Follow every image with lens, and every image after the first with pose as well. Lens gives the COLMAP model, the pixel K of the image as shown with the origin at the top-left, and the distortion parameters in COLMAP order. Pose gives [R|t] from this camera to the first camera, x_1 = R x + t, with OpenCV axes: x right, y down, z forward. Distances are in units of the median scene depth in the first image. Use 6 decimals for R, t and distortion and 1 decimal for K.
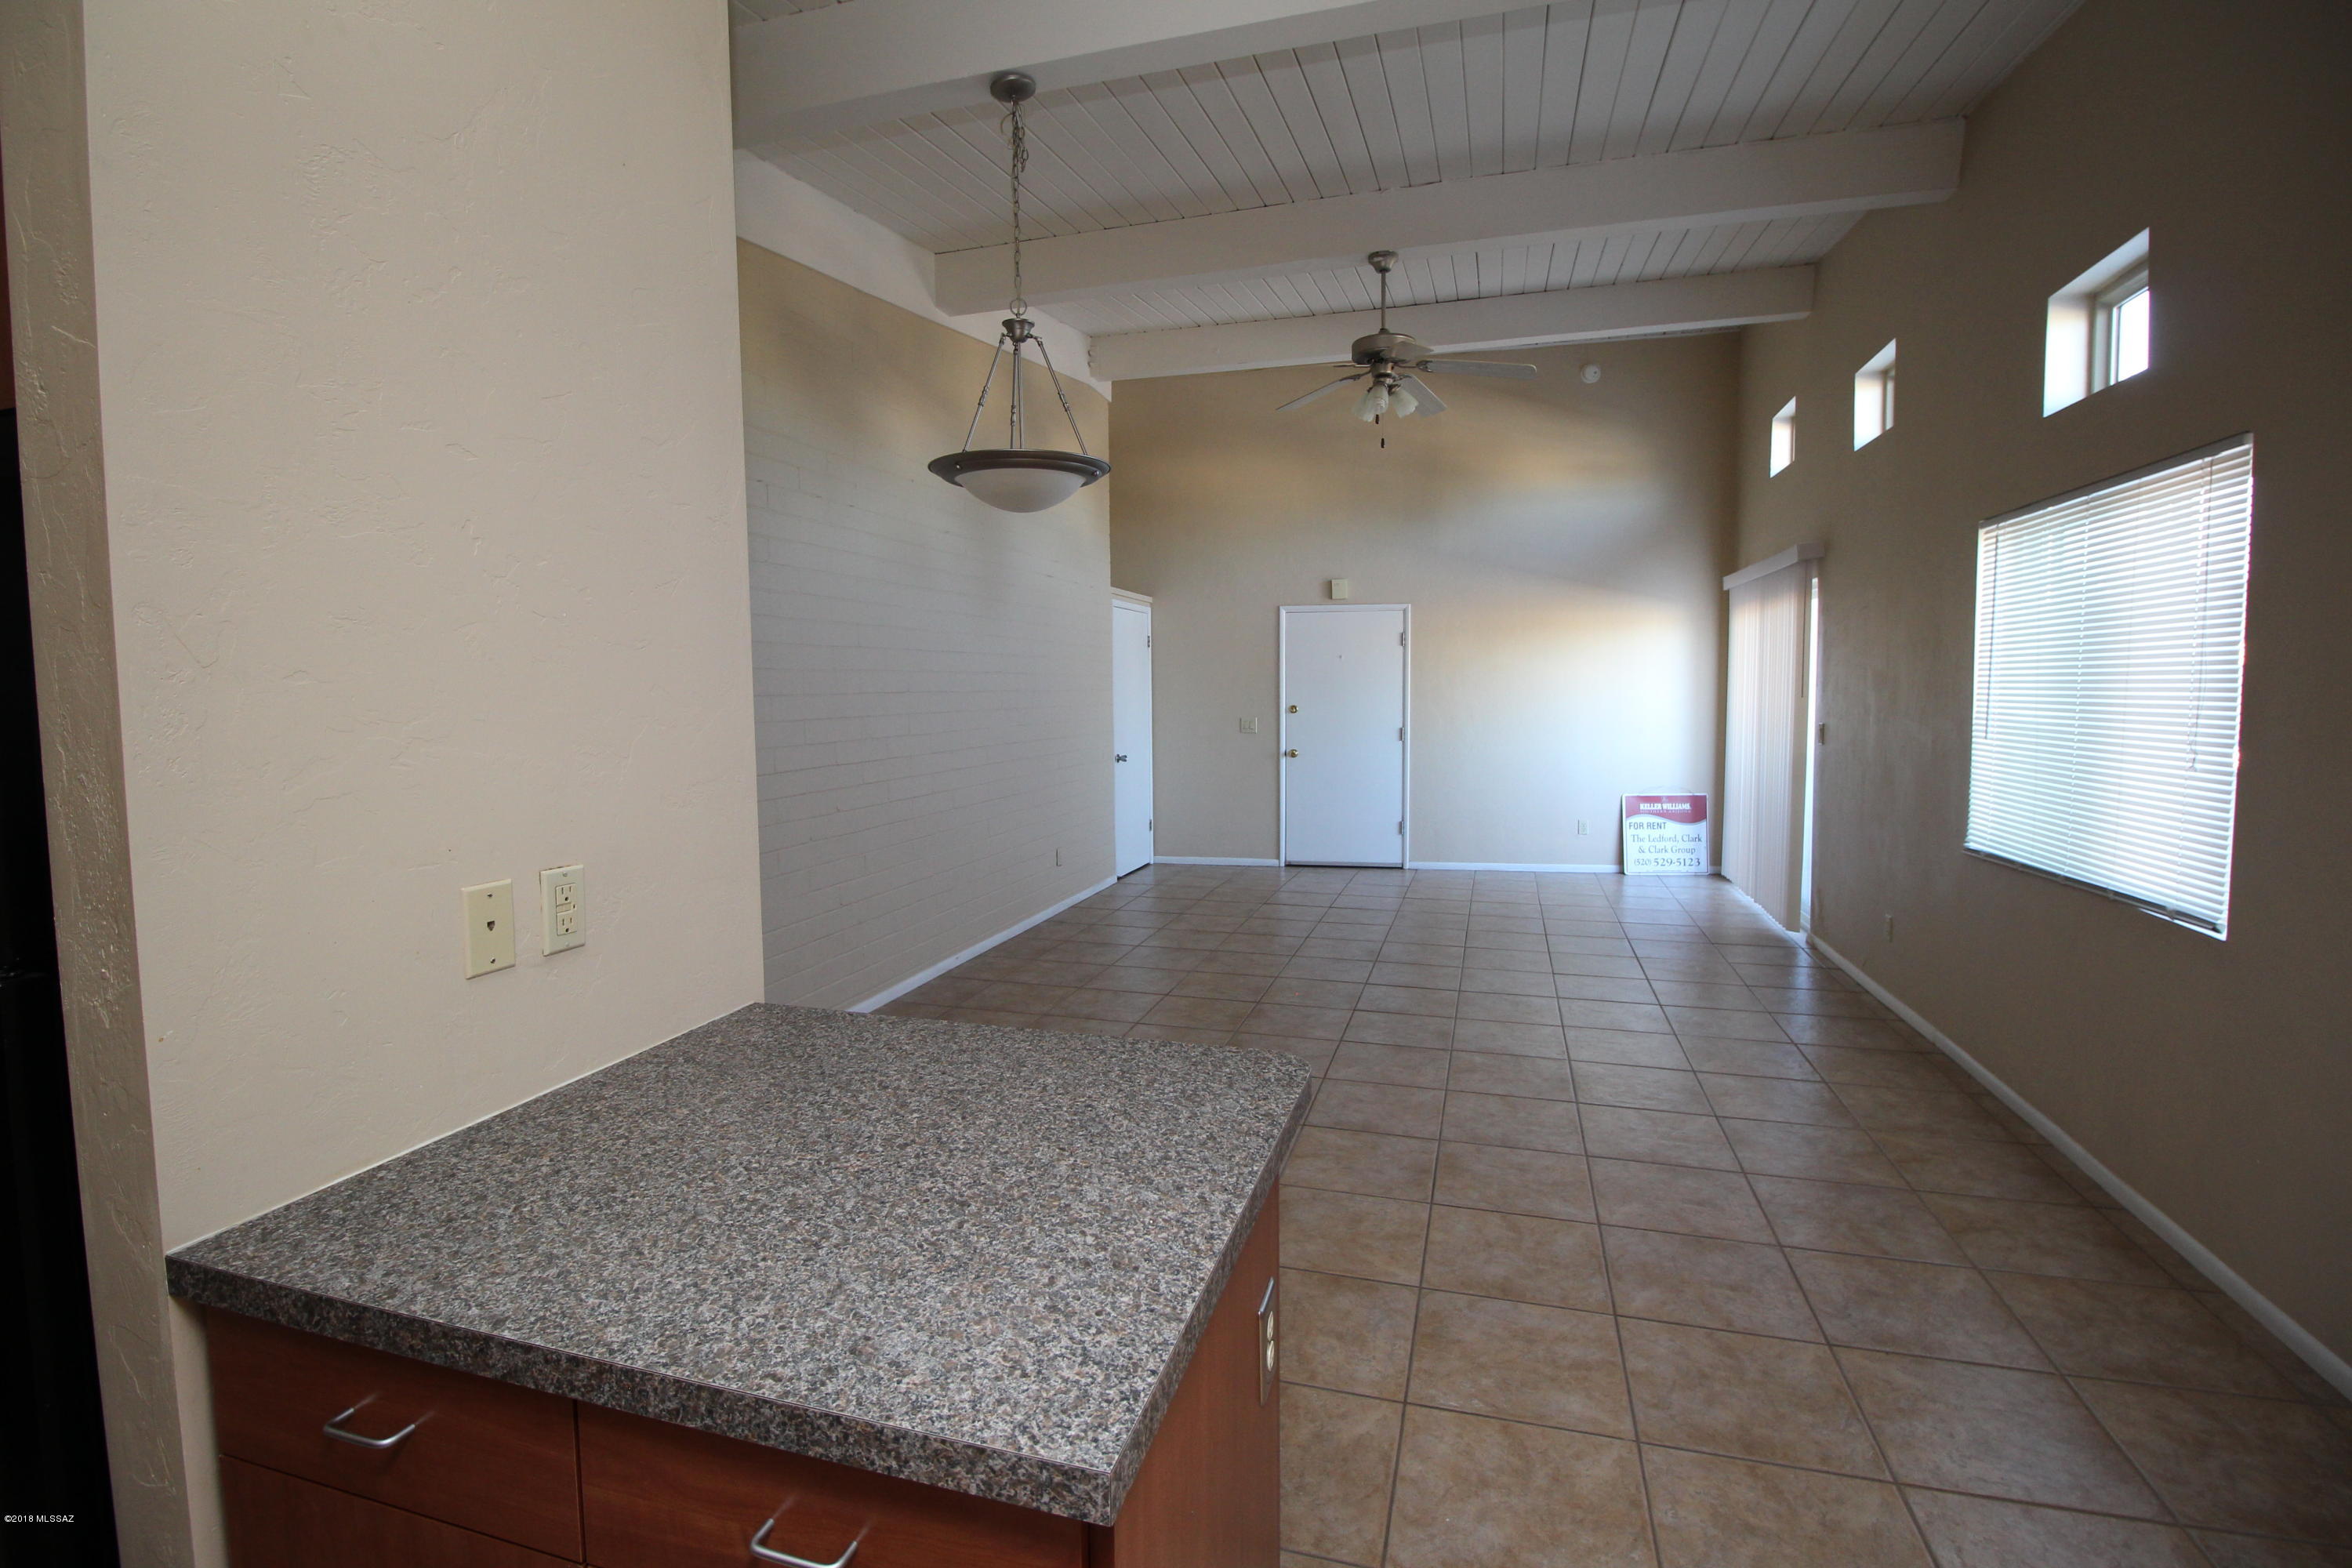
lens RADIAL K [[1084.1, 0, 1176.8], [0, 1084.1, 789.0], [0, 0, 1]] dist [-0.002339, -0.003094]
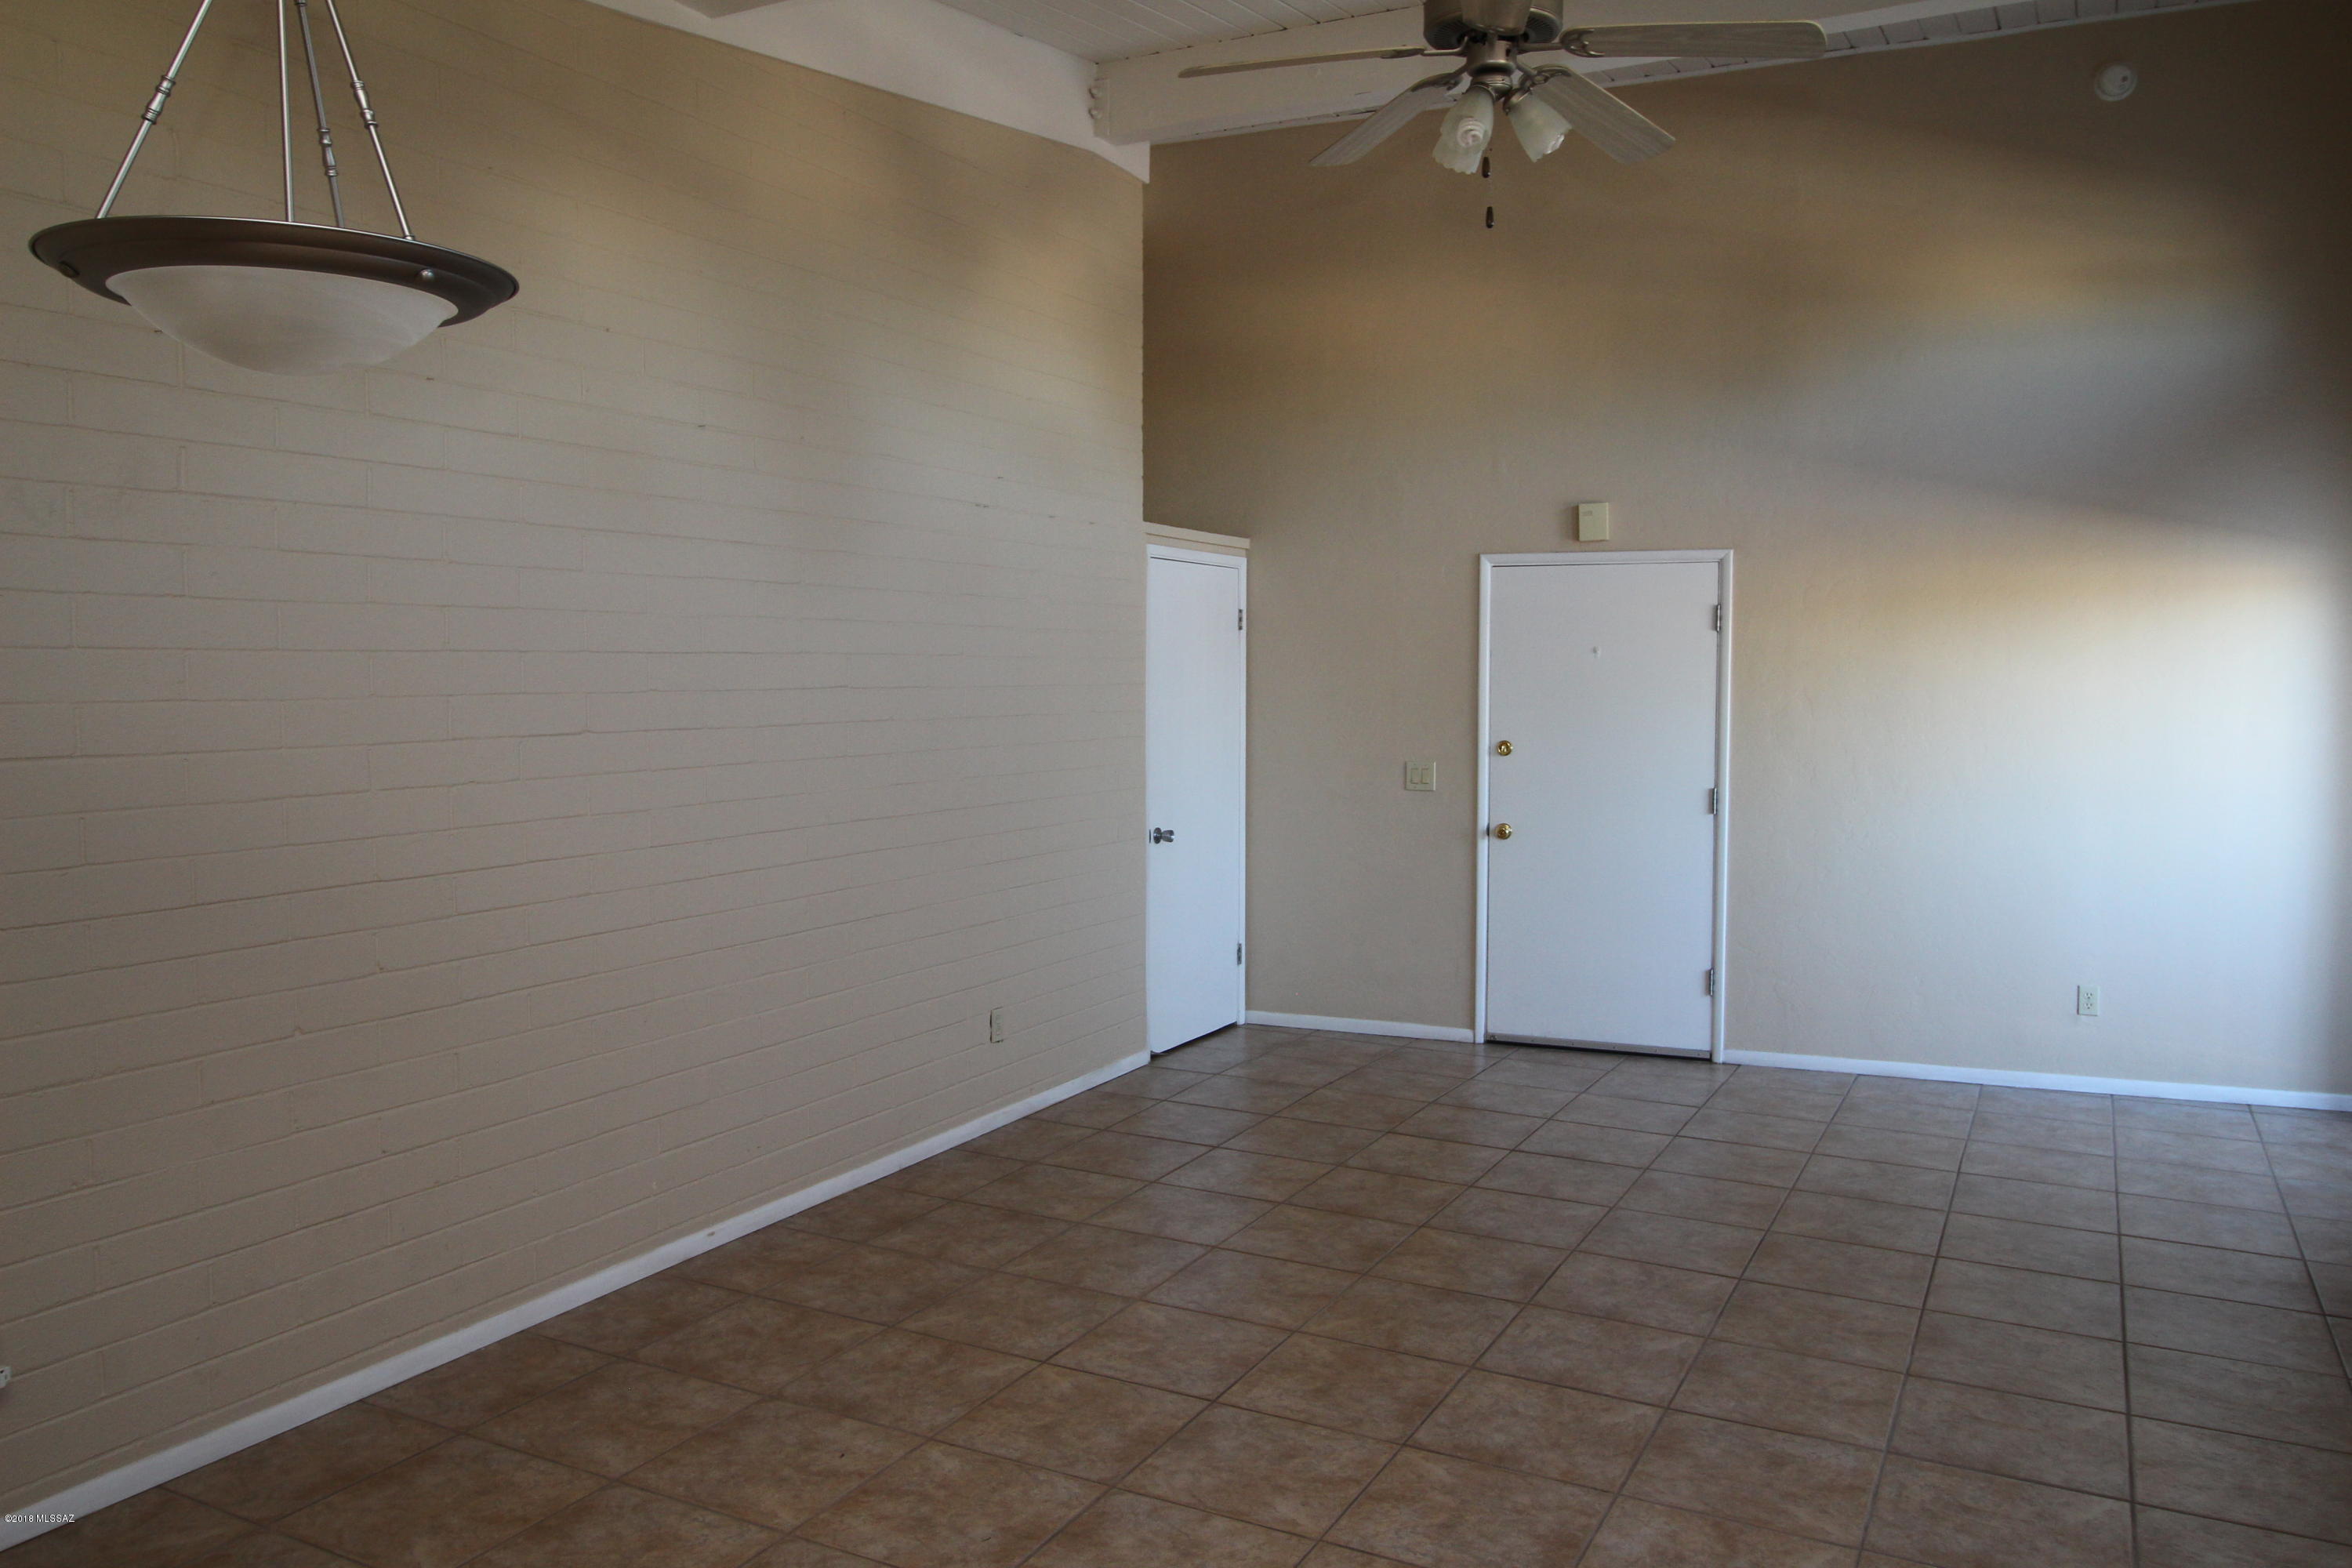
lens RADIAL K [[1712.6, 0, 1188.1], [0, 1712.6, 789.9], [0, 0, 1]] dist [0.006154, 0.005575]
pose [[0.980742, 0.023519, -0.193887, 0.121404], [-0.027889, 0.999414, -0.019839, -0.032975], [0.193306, 0.024864, 0.980823, 0.152425]]
